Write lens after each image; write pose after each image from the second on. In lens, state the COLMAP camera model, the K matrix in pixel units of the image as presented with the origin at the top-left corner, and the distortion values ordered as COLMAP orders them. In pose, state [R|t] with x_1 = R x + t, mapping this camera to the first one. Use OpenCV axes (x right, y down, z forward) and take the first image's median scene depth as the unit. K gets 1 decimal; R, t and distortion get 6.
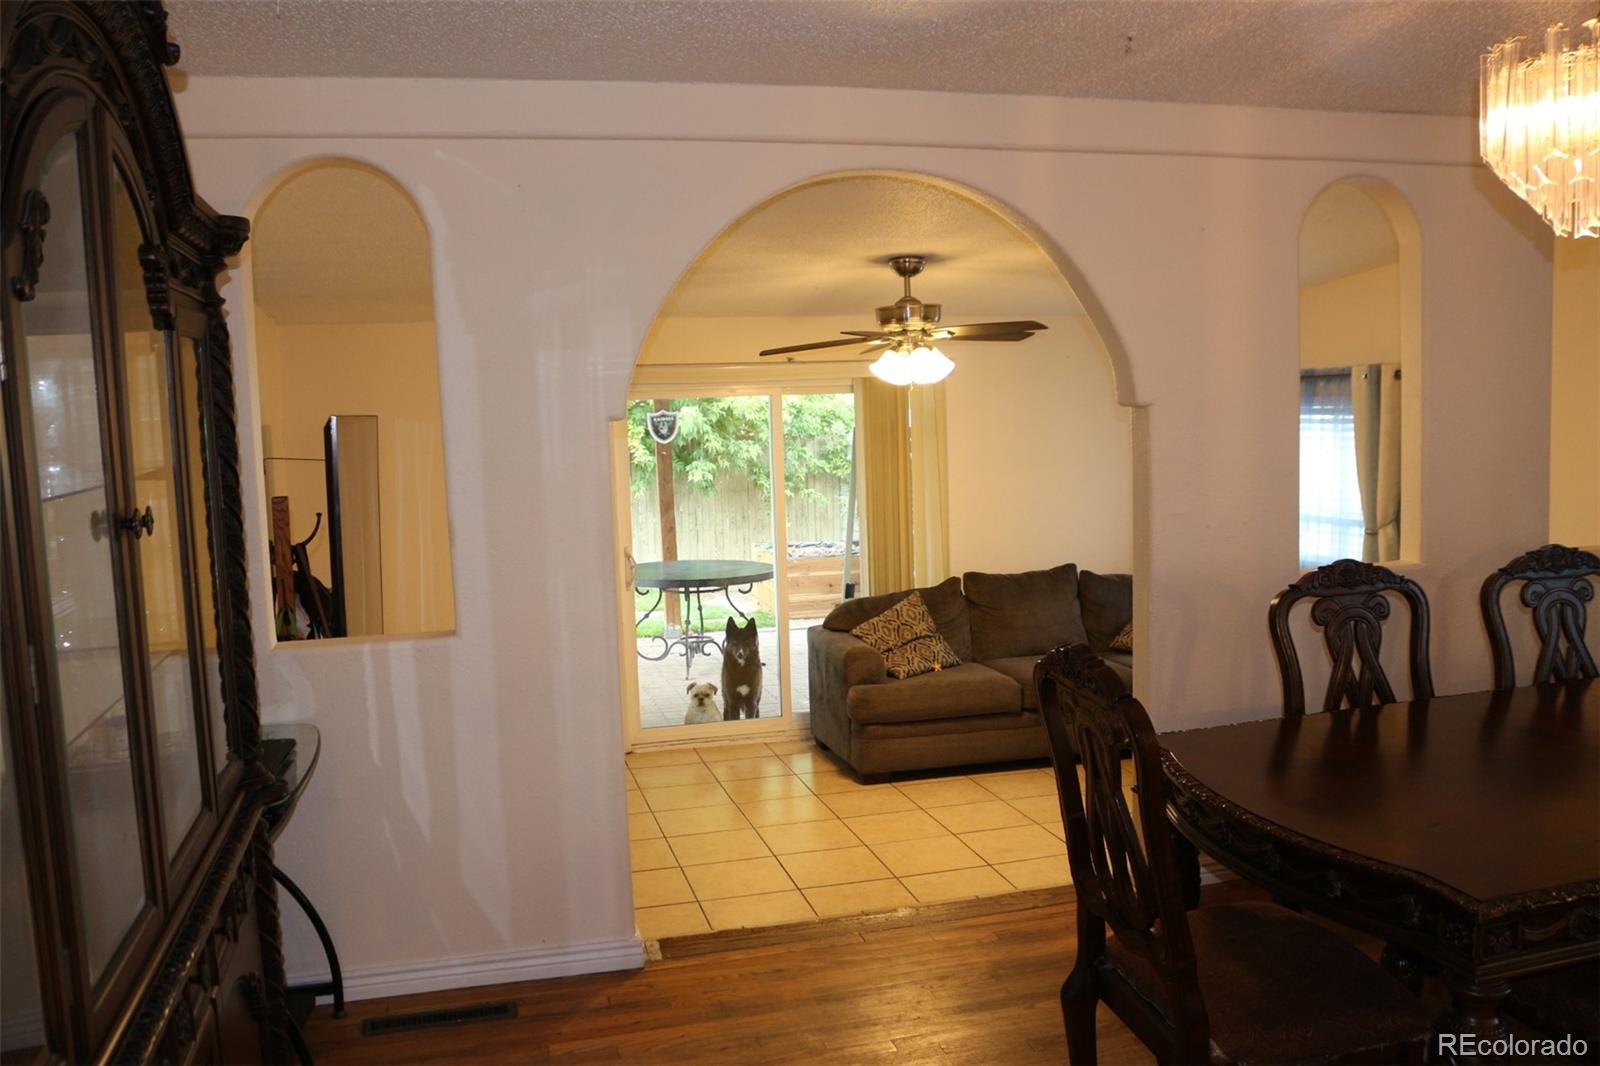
lens RADIAL K [[1334.0, 0, 800.0], [0, 1334.0, 533.0], [0, 0, 1]] dist [-0.147319, 0.124182]
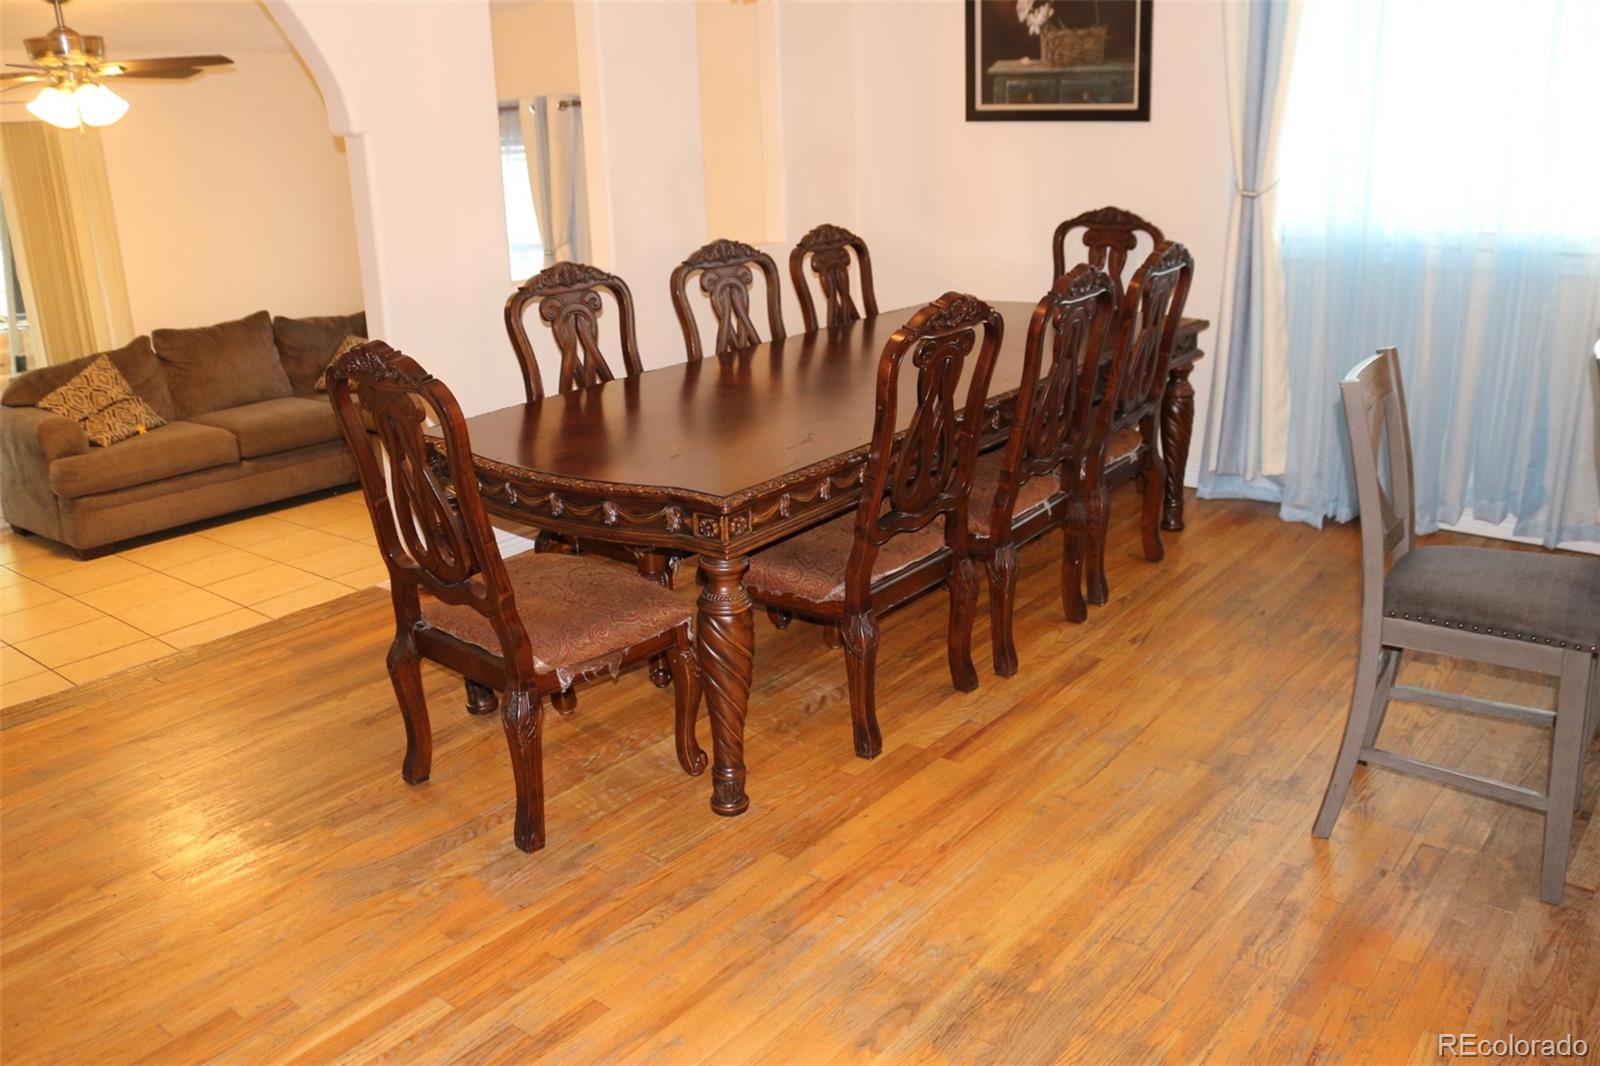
lens RADIAL K [[1334.0, 0, 800.0], [0, 1334.0, 533.0], [0, 0, 1]] dist [-0.147319, 0.124182]
pose [[0.809045, -0.174863, 0.561132, -0.062535], [0.067981, 0.976150, 0.206177, 0.016087], [-0.583802, -0.128660, 0.801637, -0.050518]]
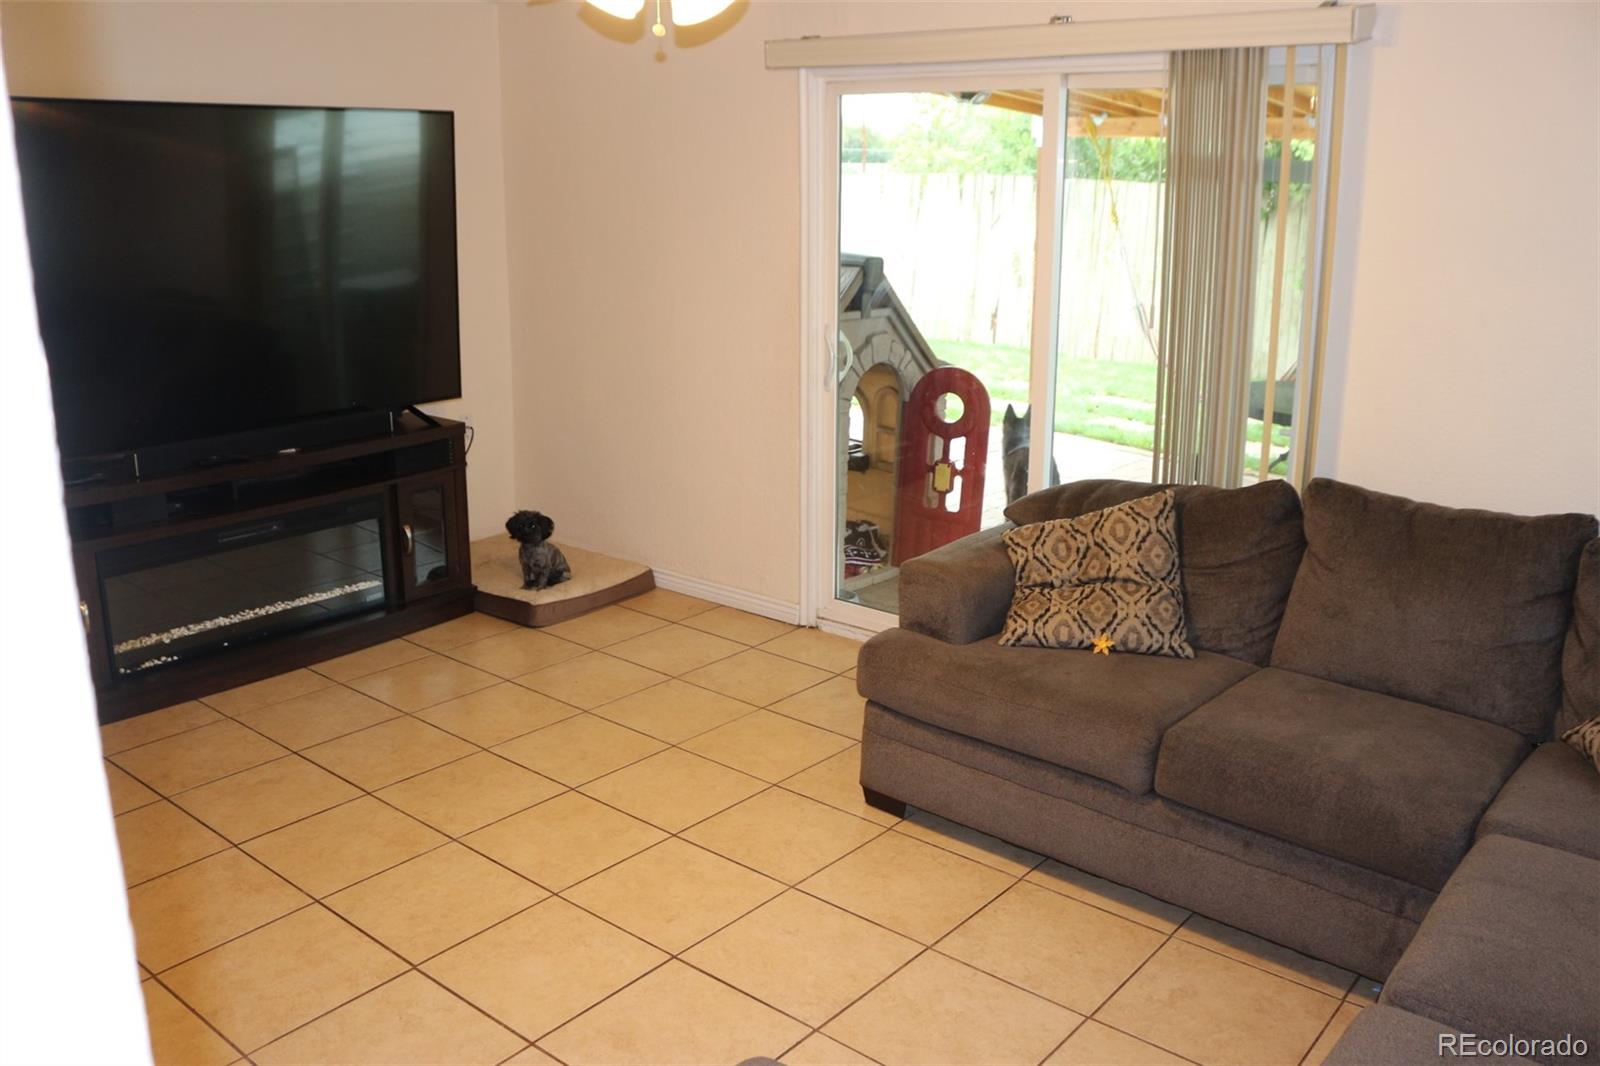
lens RADIAL K [[1334.0, 0, 800.0], [0, 1334.0, 533.0], [0, 0, 1]] dist [-0.147319, 0.124182]
pose [[0.573572, 0.247447, -0.780888, 0.512721], [-0.102719, 0.967486, 0.231127, -0.051587], [0.812689, -0.052356, 0.580340, 0.780659]]
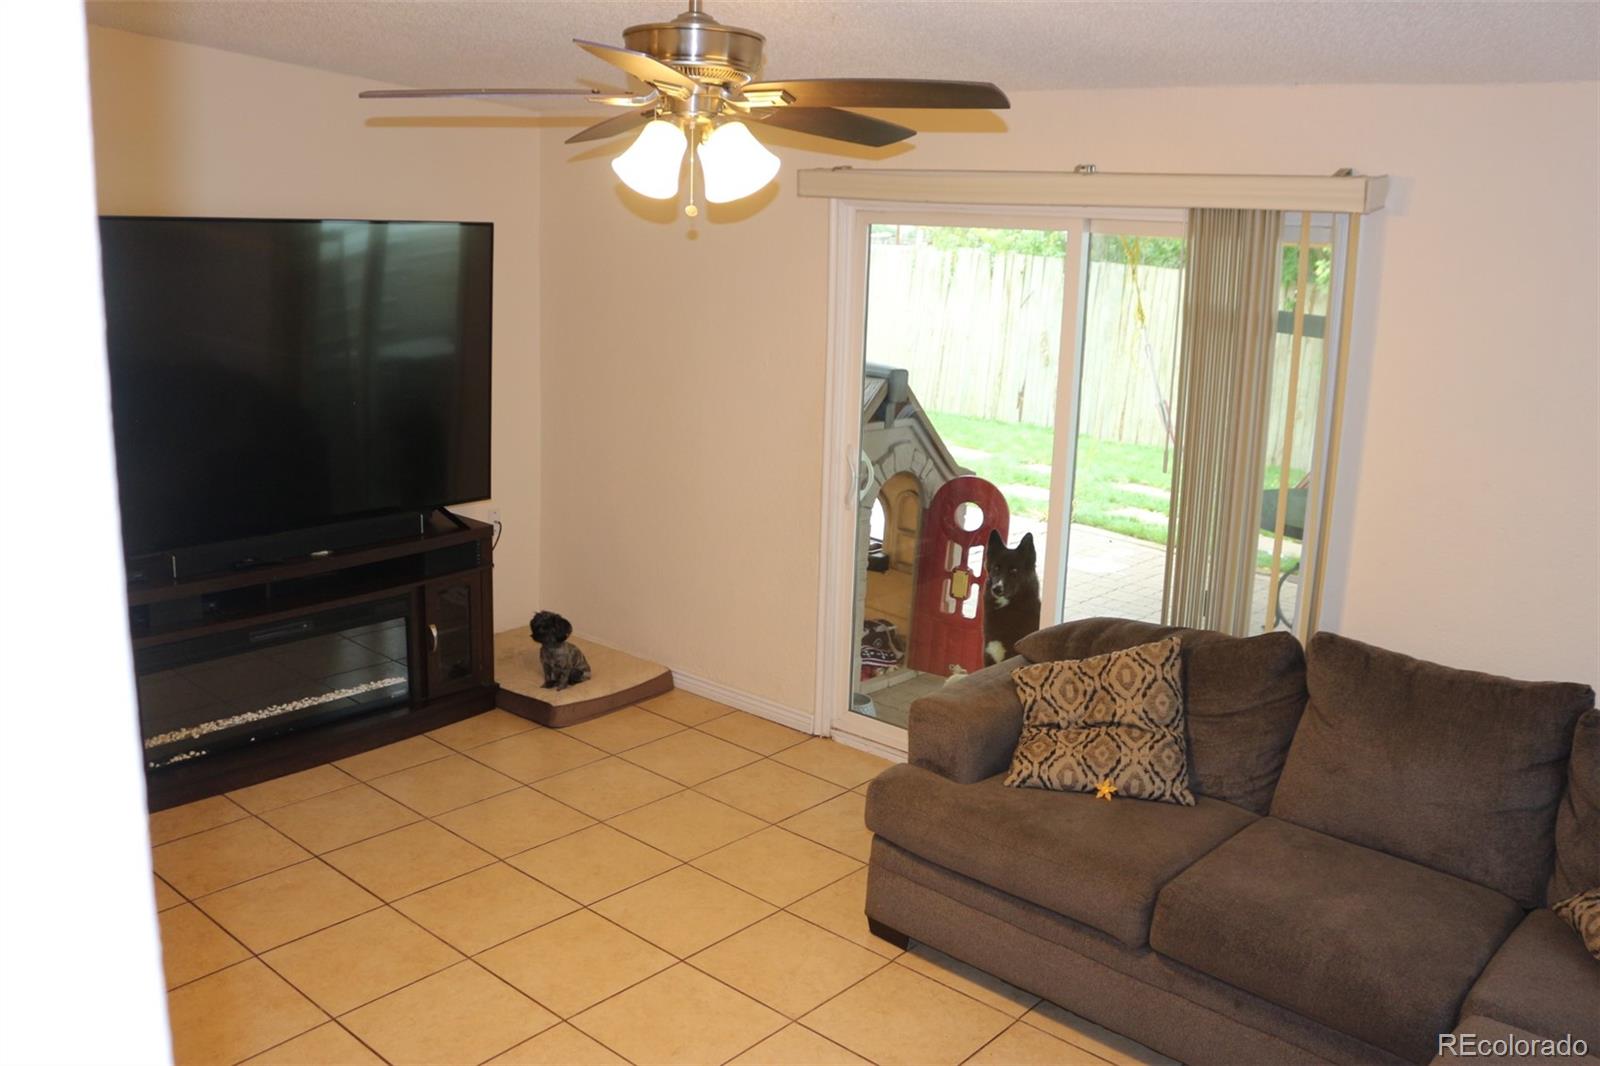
lens RADIAL K [[1334.0, 0, 800.0], [0, 1334.0, 533.0], [0, 0, 1]] dist [-0.147319, 0.124182]
pose [[0.551642, 0.234048, -0.800571, 0.519568], [-0.130808, 0.972222, 0.194096, -0.095134], [0.823760, -0.002351, 0.566933, 0.773702]]
